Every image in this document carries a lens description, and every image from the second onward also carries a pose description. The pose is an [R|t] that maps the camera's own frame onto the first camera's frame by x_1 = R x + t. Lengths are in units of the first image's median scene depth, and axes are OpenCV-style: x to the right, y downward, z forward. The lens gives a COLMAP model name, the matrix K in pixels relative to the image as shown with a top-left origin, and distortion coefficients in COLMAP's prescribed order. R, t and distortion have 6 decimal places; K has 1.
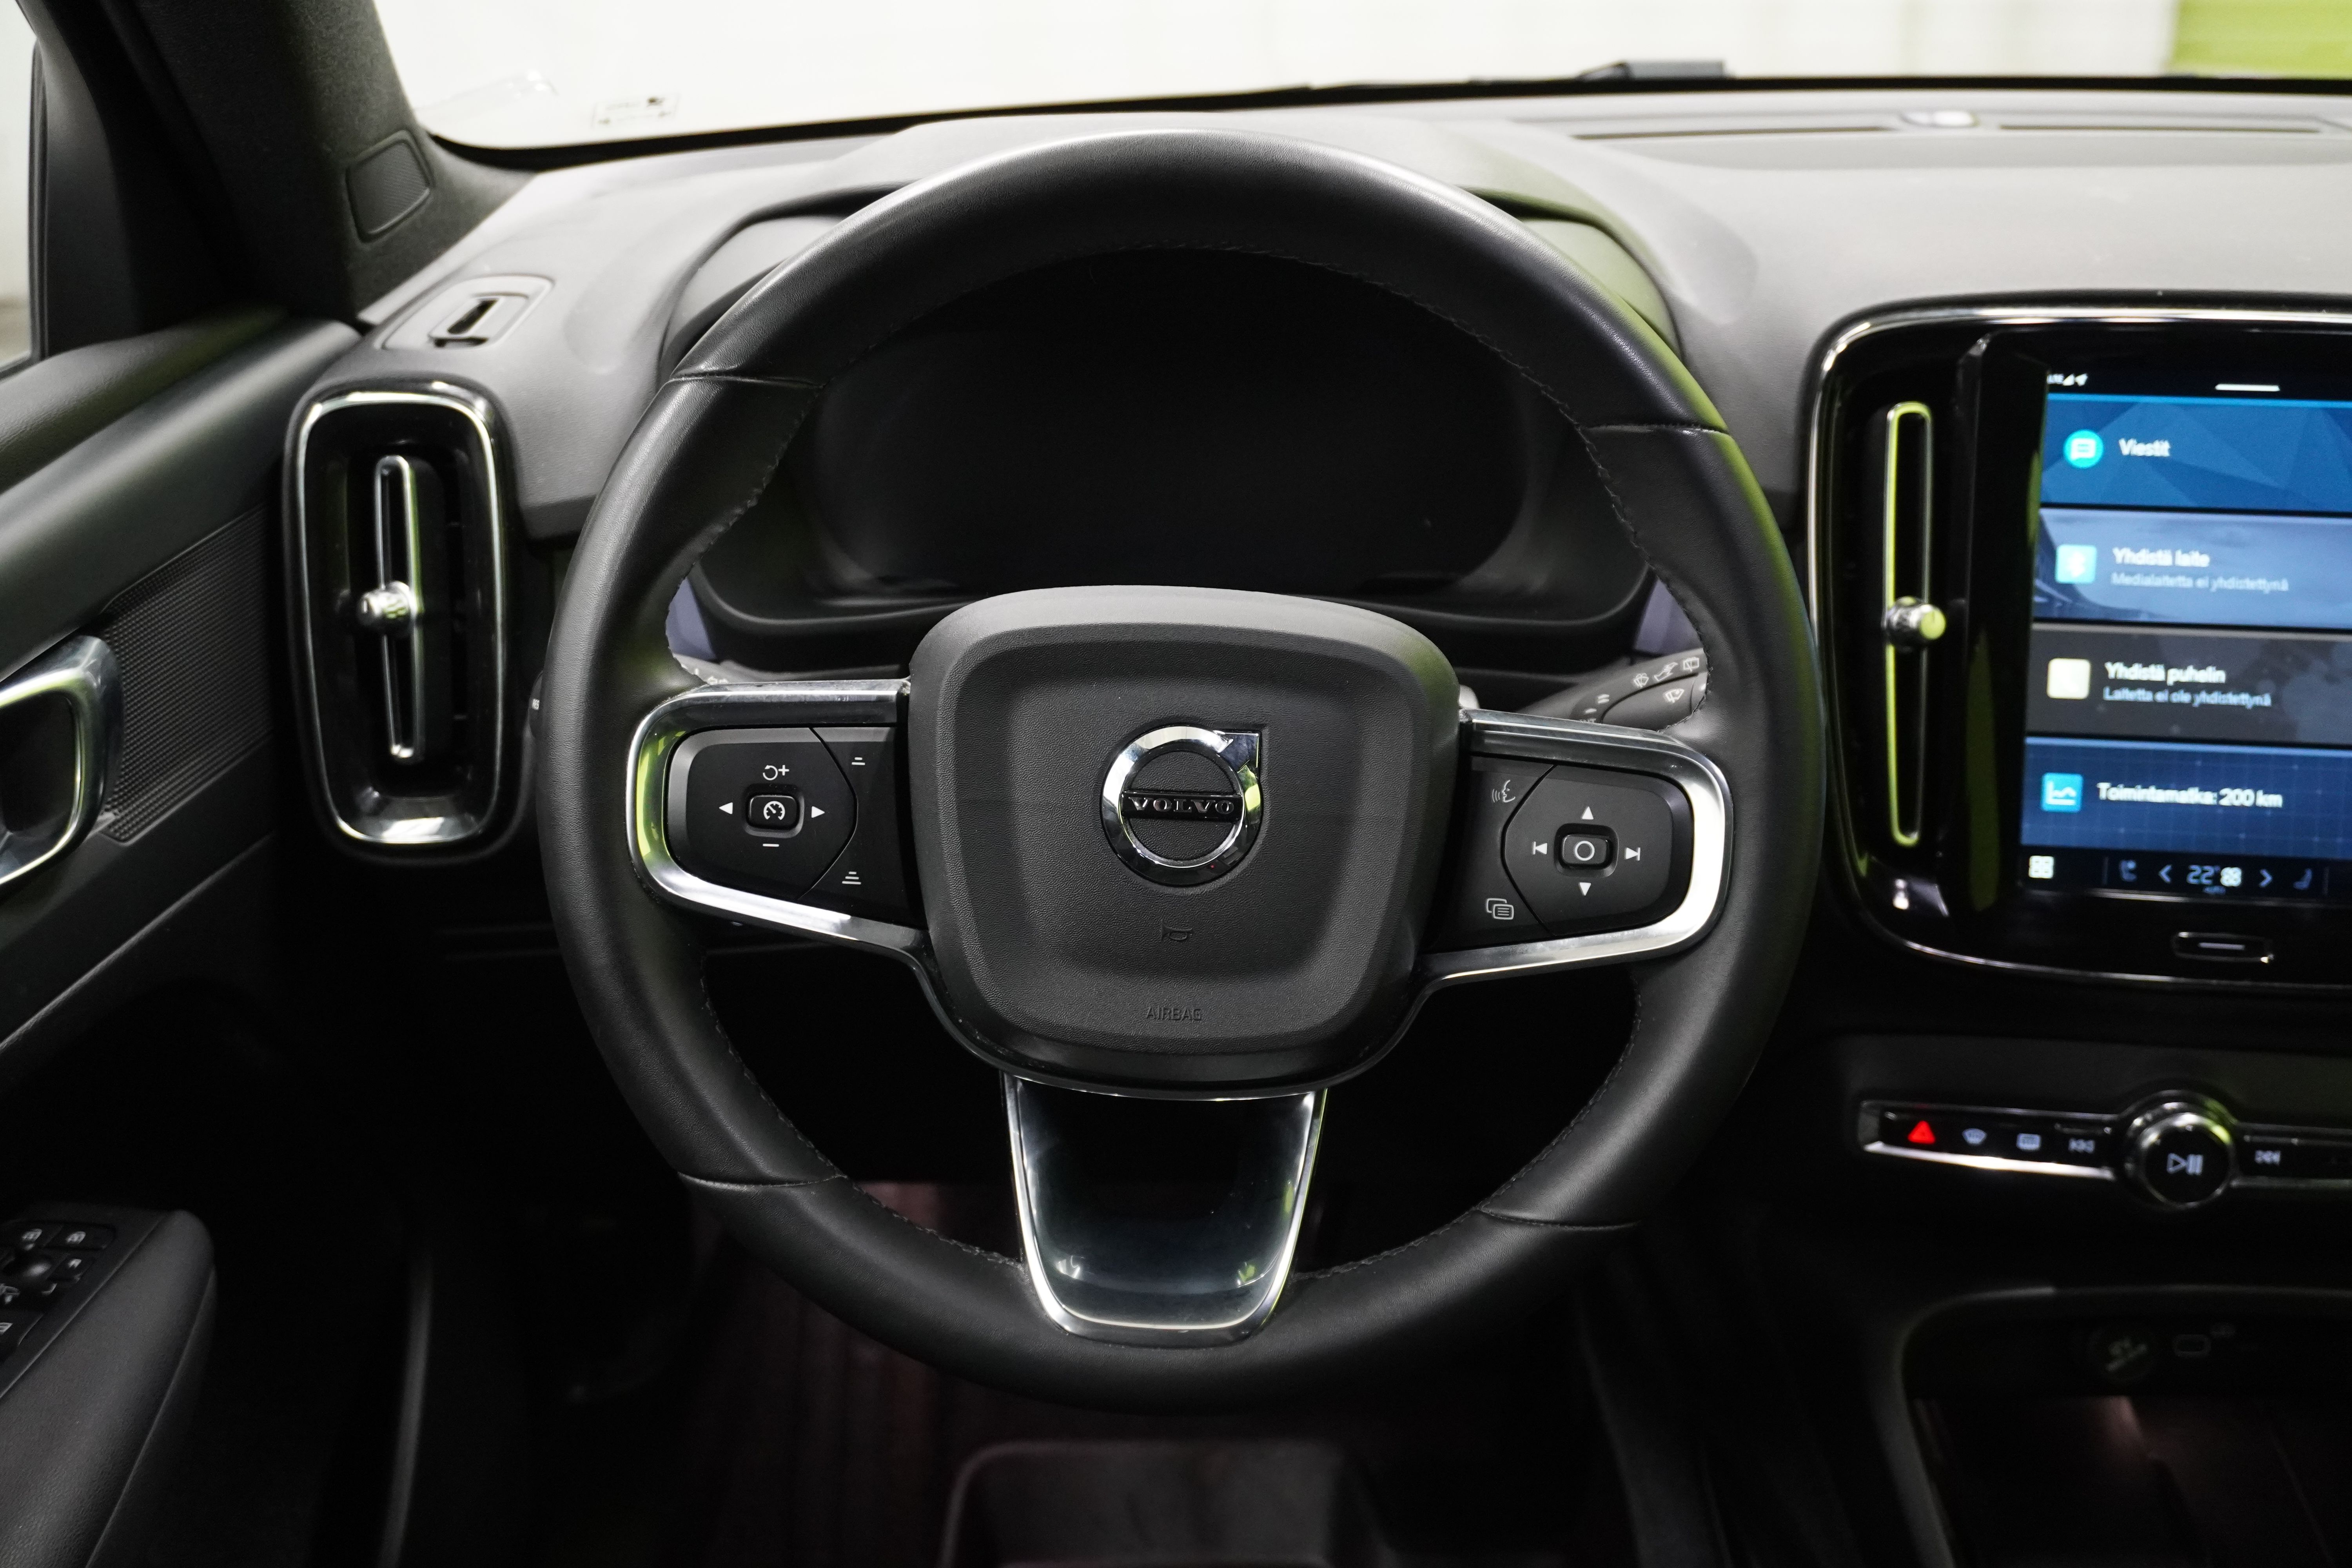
lens RADIAL K [[2471.0, 0, 1174.7], [0, 2471.0, 786.0], [0, 0, 1]] dist [0.025064, 0.000000]
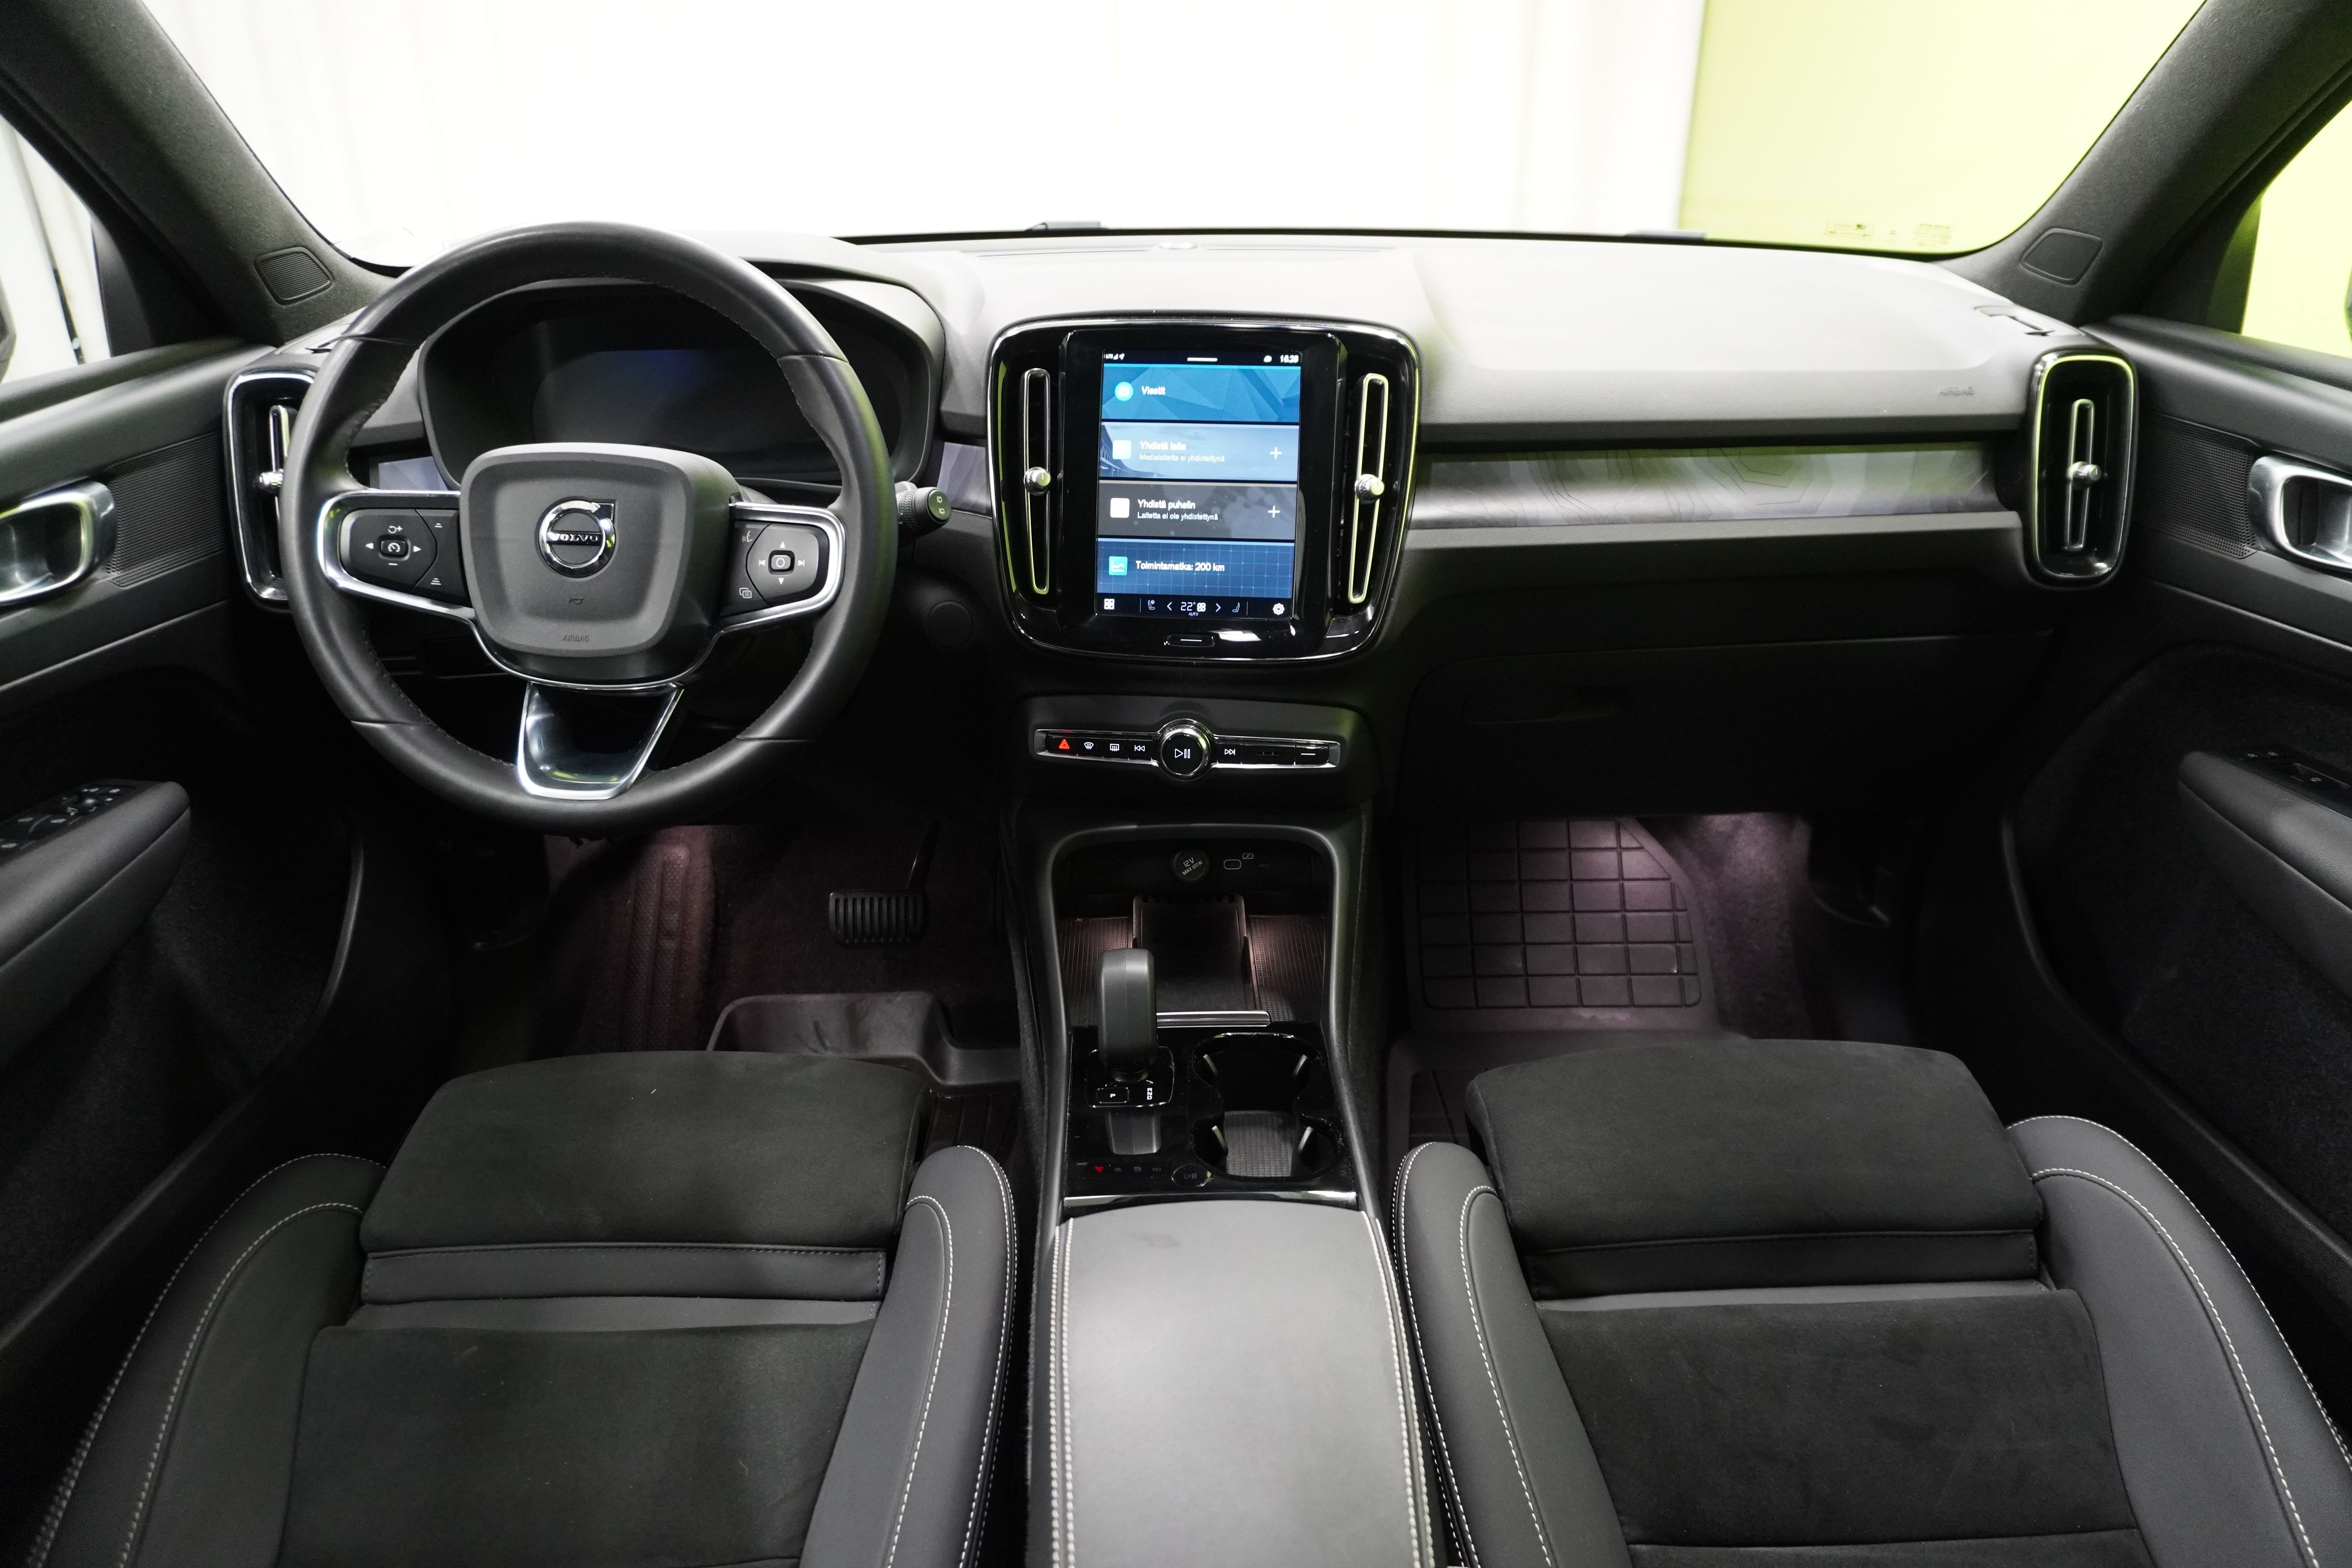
lens RADIAL K [[1617.3, 0, 1176.6], [0, 1617.3, 784.7], [0, 0, 1]] dist [0.003747, -0.003148]
pose [[0.999946, -0.008789, -0.005592, 0.413443], [0.008858, 0.999883, 0.012439, 0.162974], [0.005482, -0.012488, 0.999907, -0.297033]]
